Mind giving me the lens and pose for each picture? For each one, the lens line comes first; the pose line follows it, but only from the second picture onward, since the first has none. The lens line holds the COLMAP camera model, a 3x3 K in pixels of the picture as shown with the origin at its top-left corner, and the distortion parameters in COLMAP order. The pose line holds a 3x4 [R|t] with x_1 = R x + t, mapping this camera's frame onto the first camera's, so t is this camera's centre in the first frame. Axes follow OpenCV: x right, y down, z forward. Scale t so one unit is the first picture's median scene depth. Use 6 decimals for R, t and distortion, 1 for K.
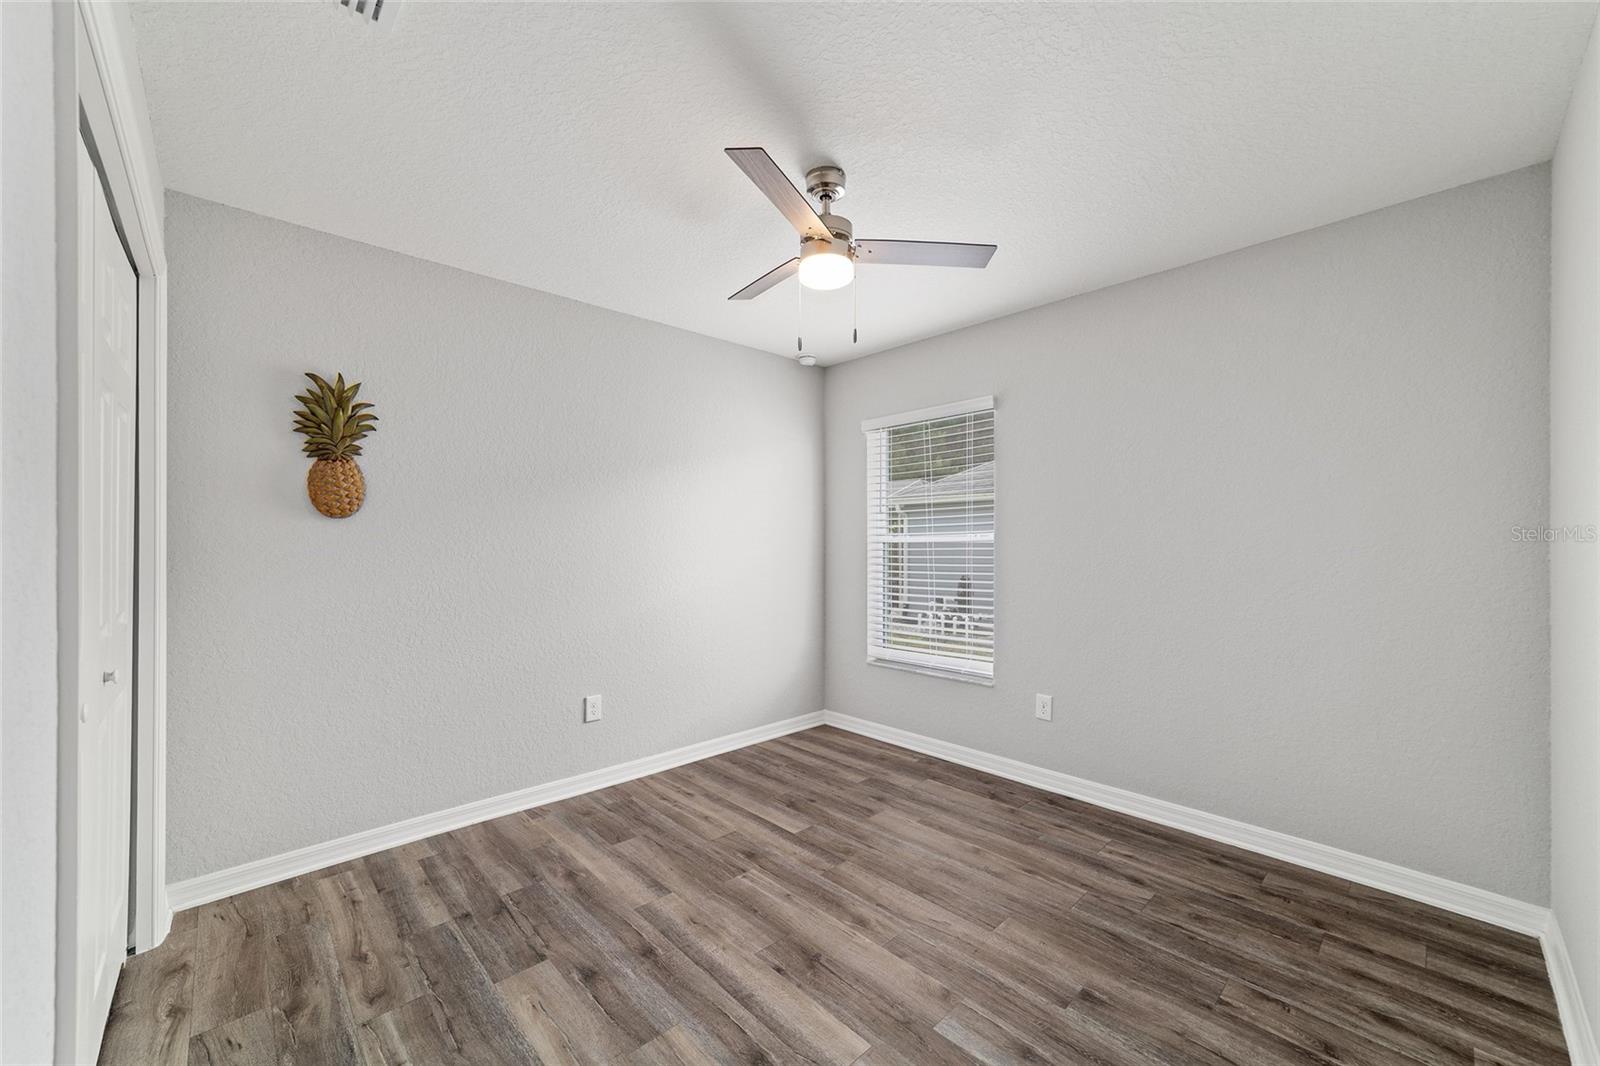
lens RADIAL K [[615.0, 0, 799.3], [0, 615.0, 545.5], [0, 0, 1]] dist [-0.018889, 0.008822]
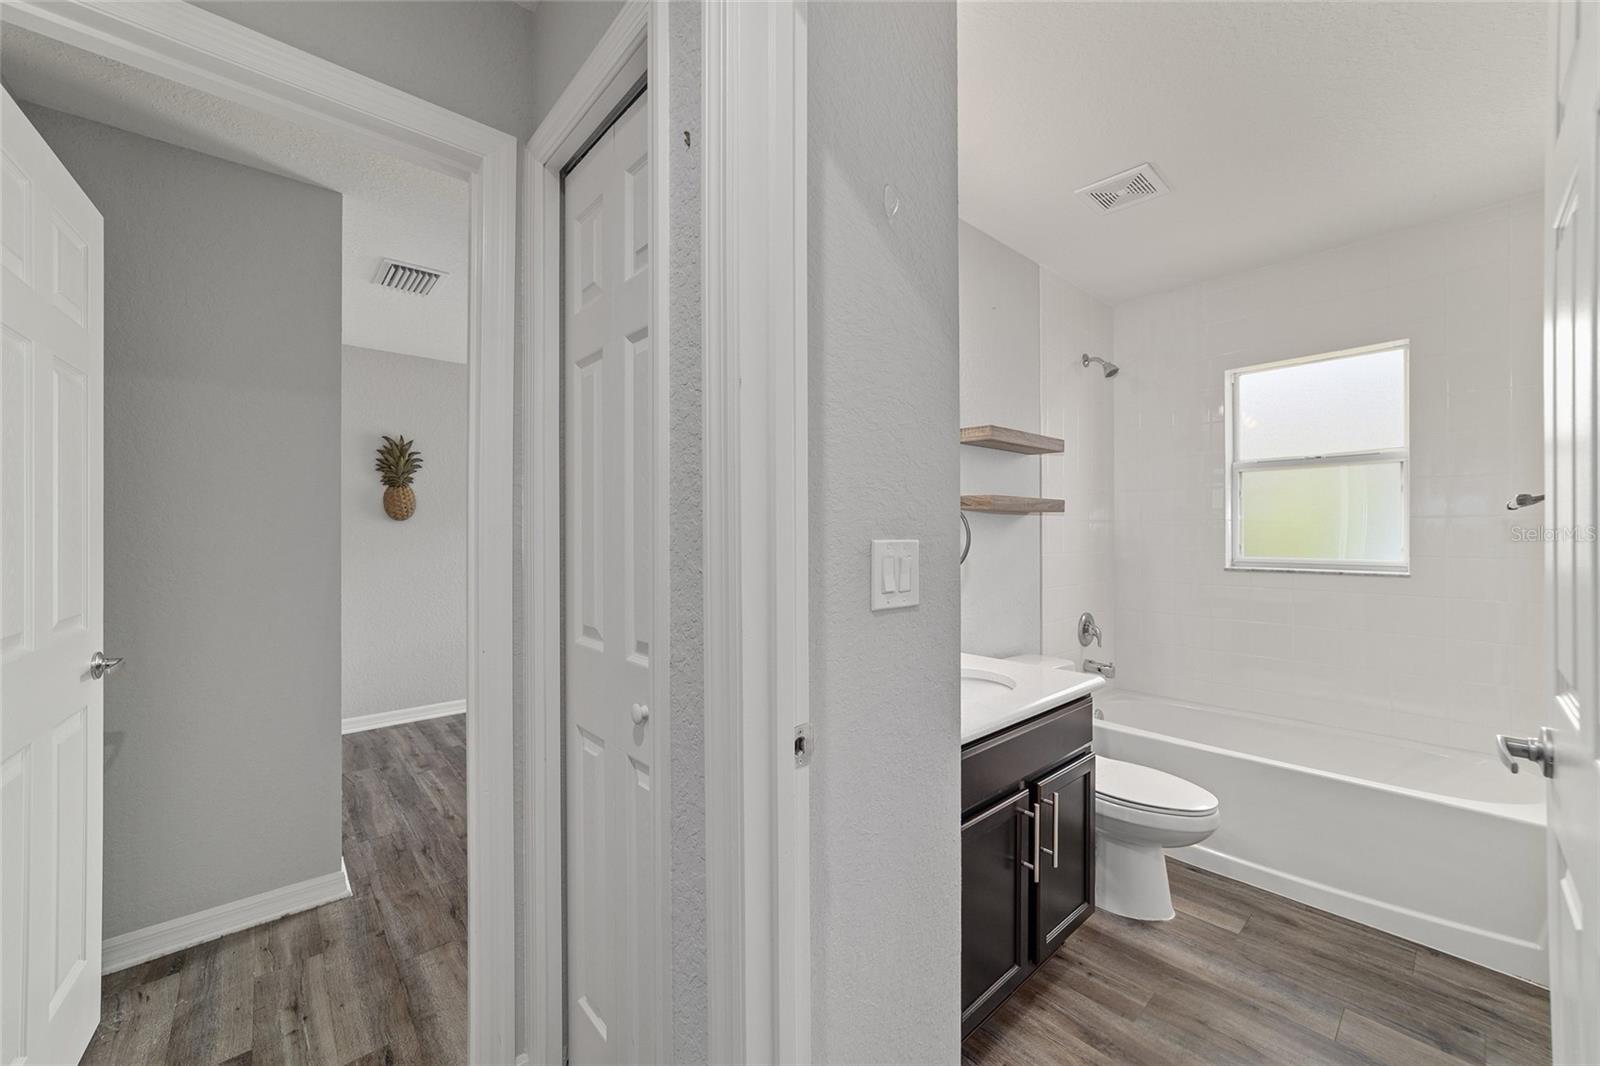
lens RADIAL K [[615.0, 0, 802.5], [0, 615.0, 528.6], [0, 0, 1]] dist [-0.018889, 0.008822]
pose [[0.999292, 0.000229, -0.037630, 0.437554], [-0.000295, 0.999998, -0.001727, -0.019677], [0.037629, 0.001737, 0.999290, -0.673198]]
